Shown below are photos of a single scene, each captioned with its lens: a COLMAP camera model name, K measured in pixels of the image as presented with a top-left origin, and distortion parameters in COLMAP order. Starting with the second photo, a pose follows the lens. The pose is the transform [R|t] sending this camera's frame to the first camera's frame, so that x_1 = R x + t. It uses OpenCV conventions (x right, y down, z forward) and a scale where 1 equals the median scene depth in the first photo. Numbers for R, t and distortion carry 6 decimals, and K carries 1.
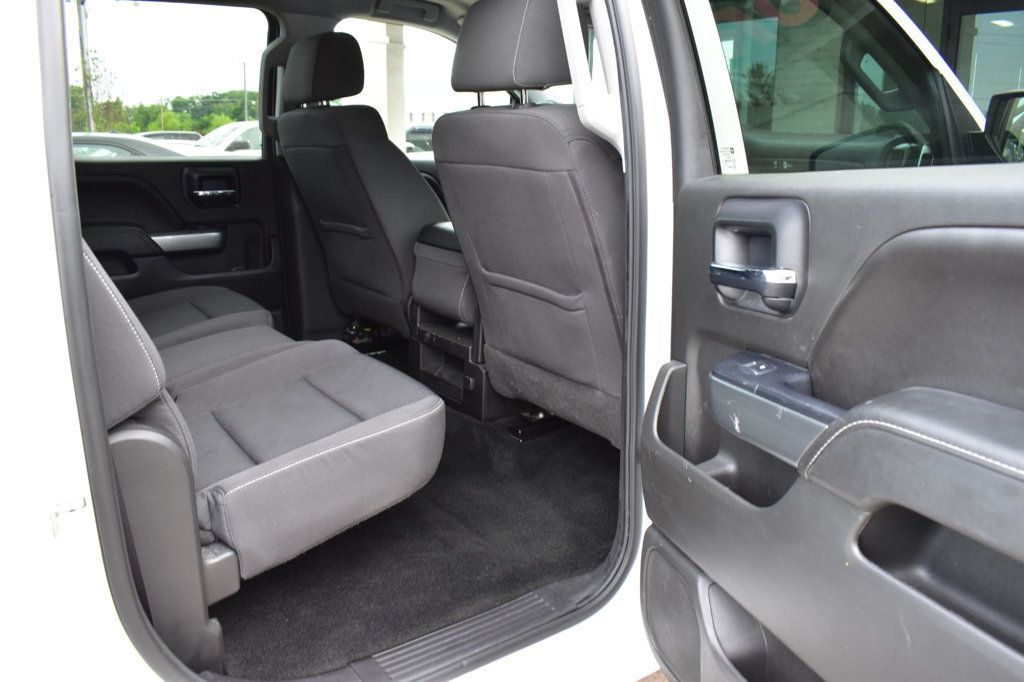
lens RADIAL K [[794.1, 0, 518.0], [0, 794.1, 337.9], [0, 0, 1]] dist [-0.103298, 0.026279]
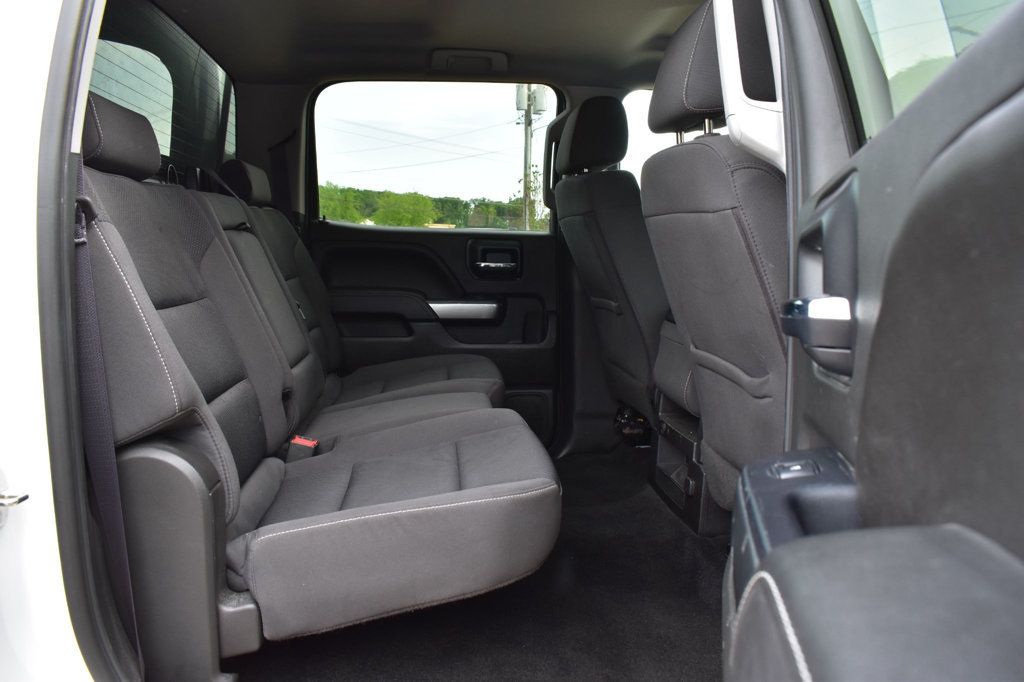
lens RADIAL K [[794.1, 0, 509.9], [0, 794.1, 343.0], [0, 0, 1]] dist [-0.103298, 0.026279]
pose [[0.865610, 0.062323, -0.496825, 0.179979], [-0.126298, 0.987317, -0.096194, 0.012411], [0.484529, 0.146014, 0.862503, 0.174793]]
